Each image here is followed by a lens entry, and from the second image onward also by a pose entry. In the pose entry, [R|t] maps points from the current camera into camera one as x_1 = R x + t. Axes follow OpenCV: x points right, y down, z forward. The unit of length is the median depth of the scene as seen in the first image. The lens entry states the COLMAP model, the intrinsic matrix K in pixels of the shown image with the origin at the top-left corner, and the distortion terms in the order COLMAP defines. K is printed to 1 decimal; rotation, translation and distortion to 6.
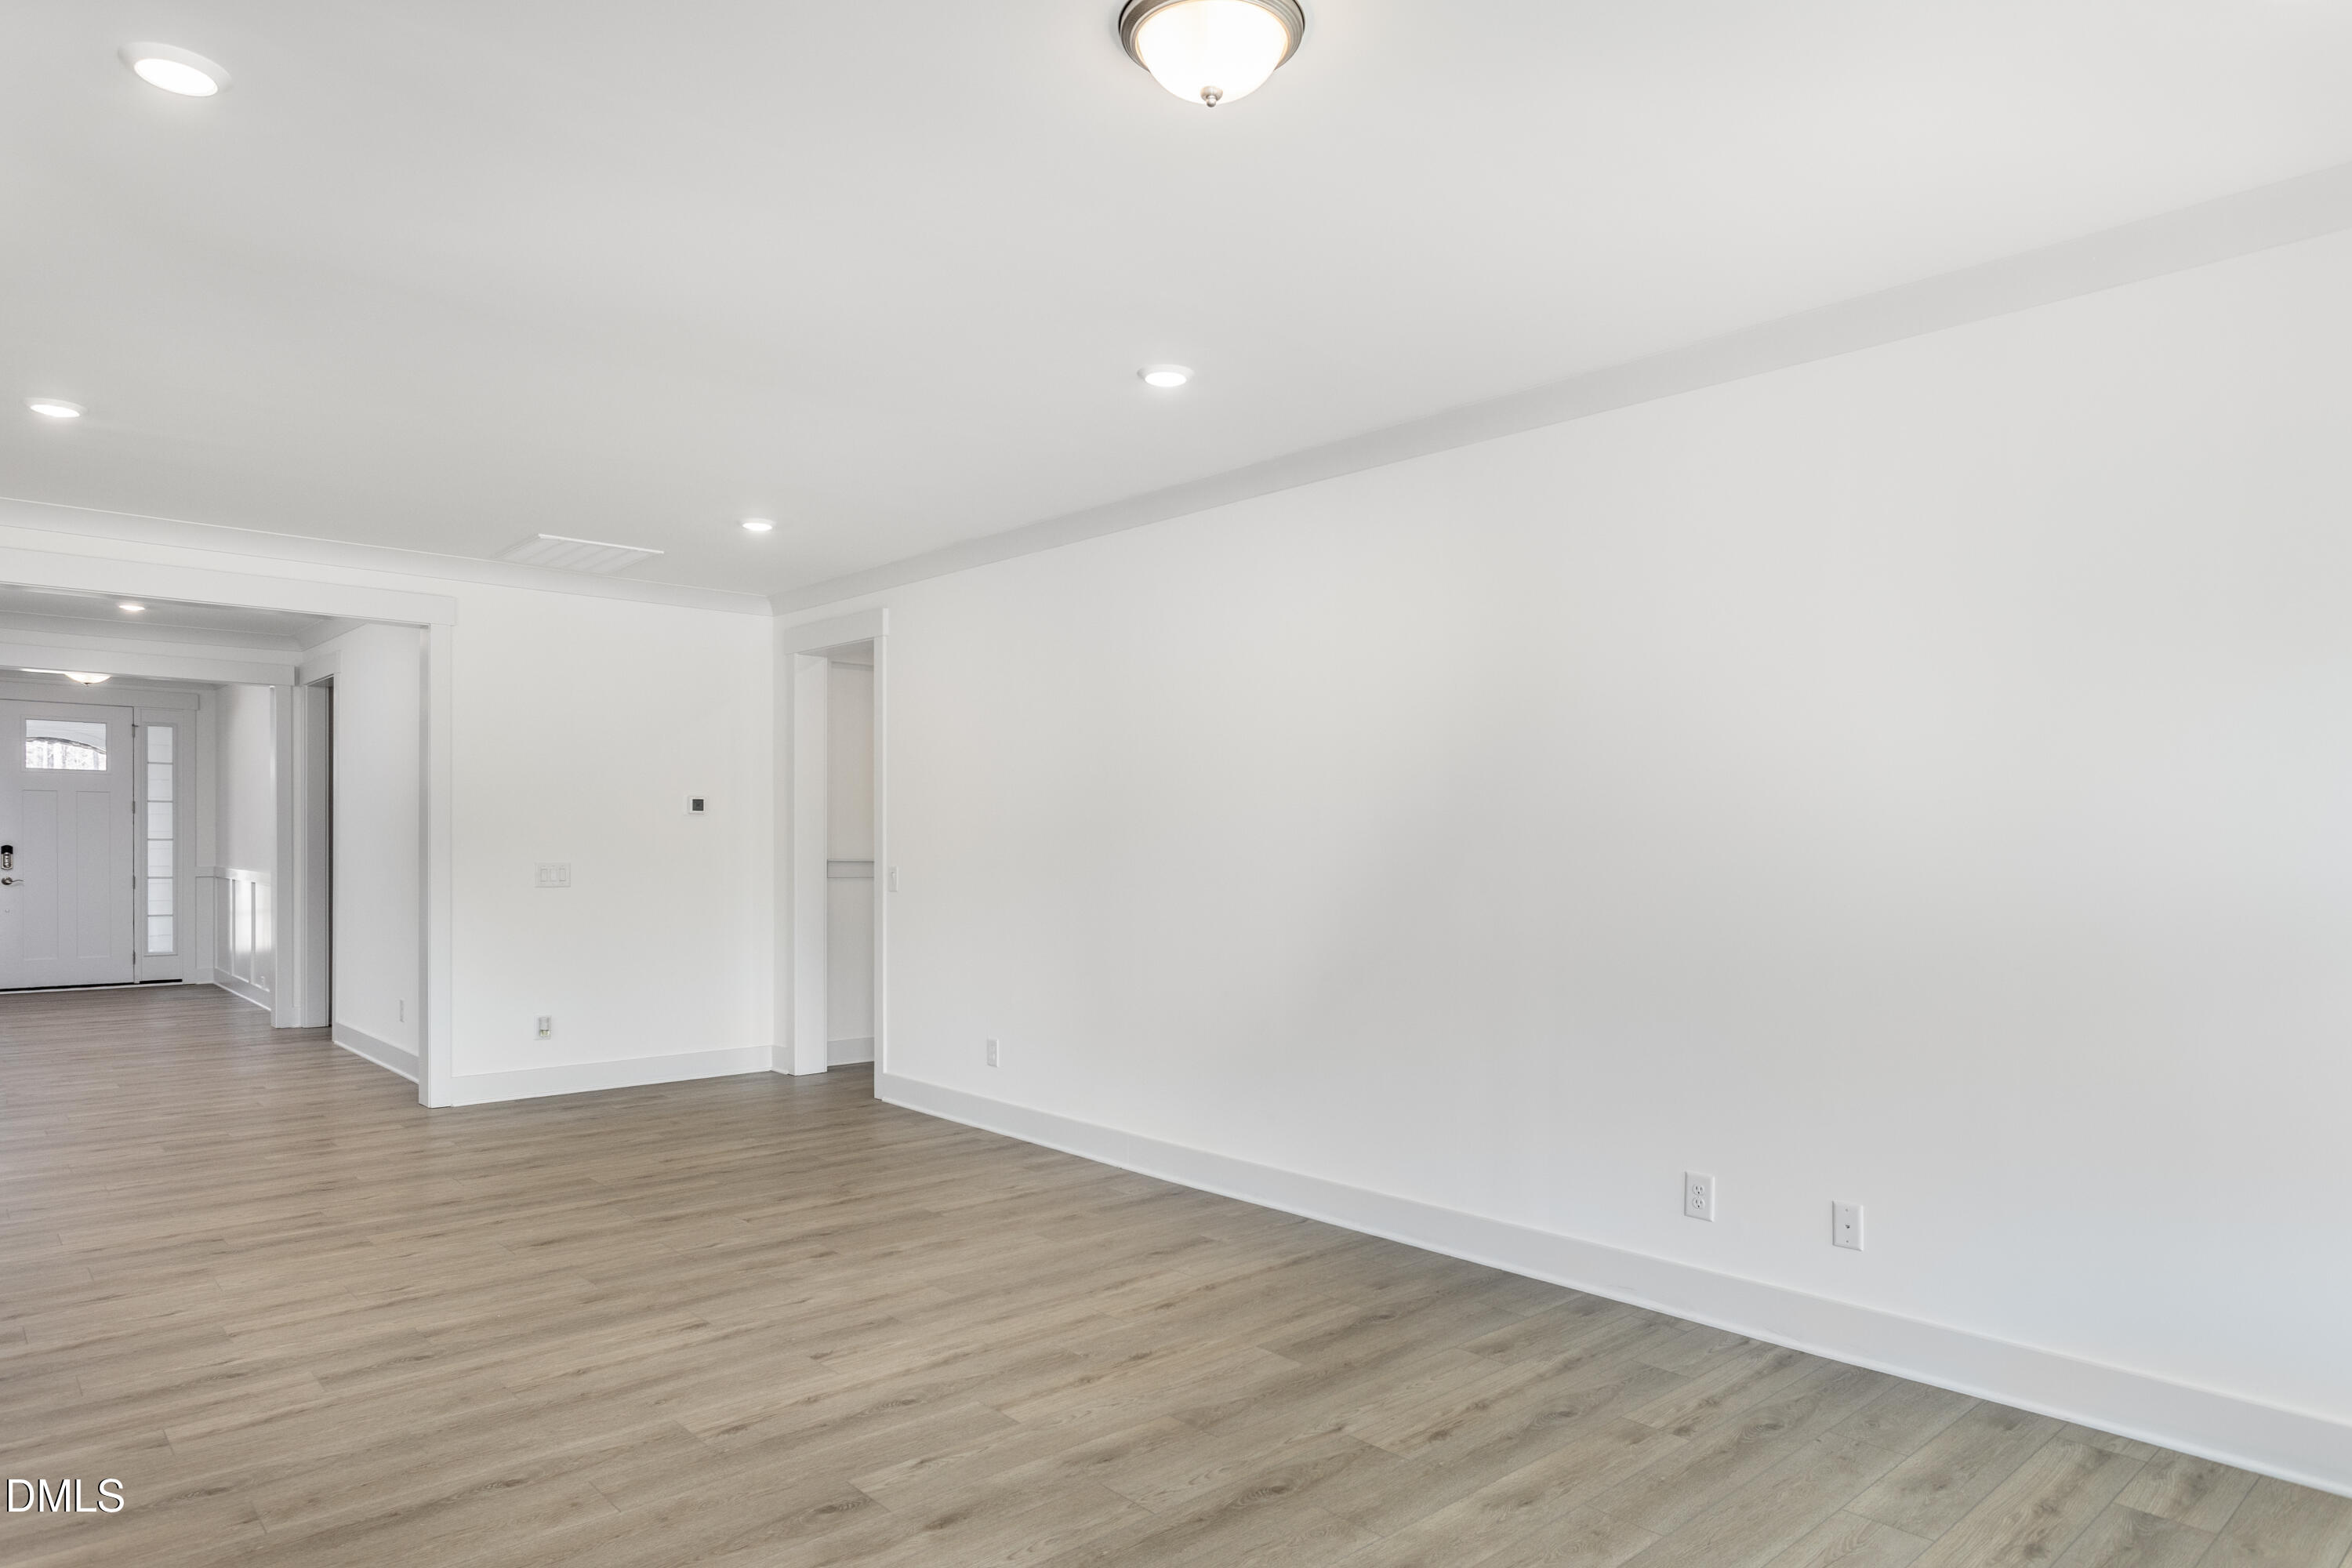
lens RADIAL K [[1412.0, 0, 1178.7], [0, 1412.0, 830.4], [0, 0, 1]] dist [-0.001939, 0.000577]
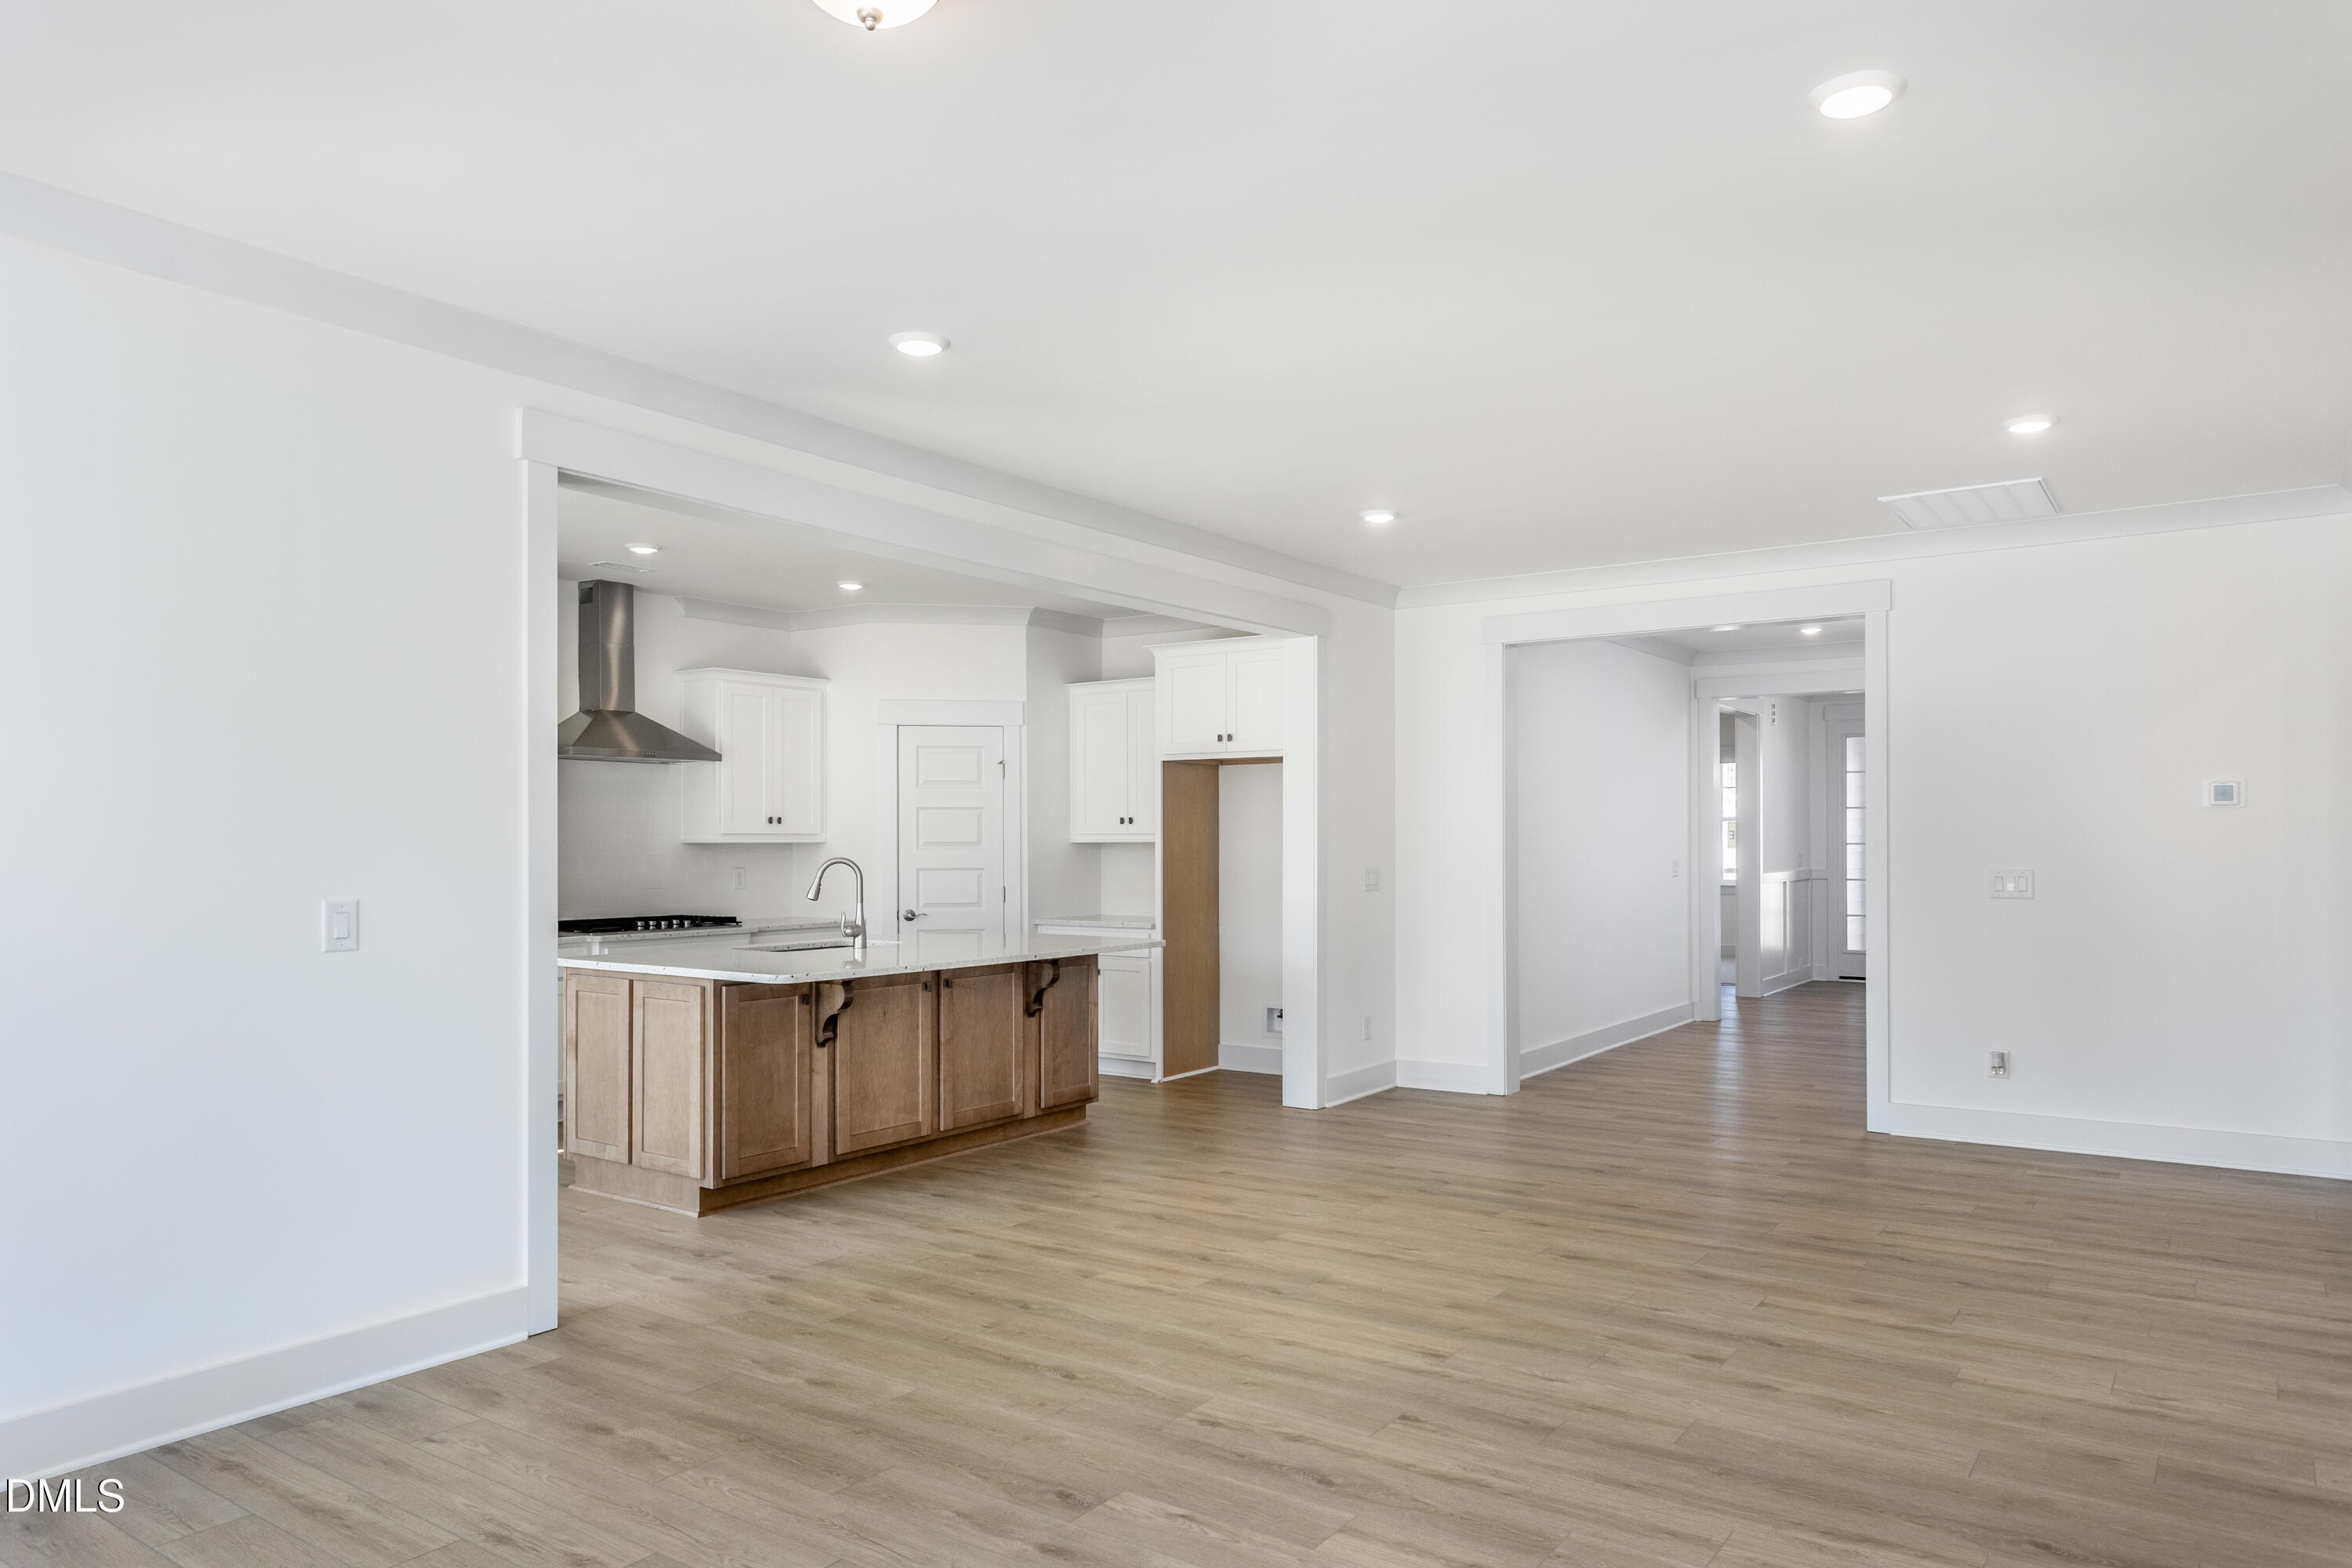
lens RADIAL K [[1494.1, 0, 1177.8], [0, 1494.1, 838.7], [0, 0, 1]] dist [-0.000449, -0.002126]
pose [[0.217472, -0.008515, -0.976029, 0.556163], [0.013164, 0.999897, -0.005790, 0.004662], [0.975978, -0.011589, 0.217562, 0.559349]]
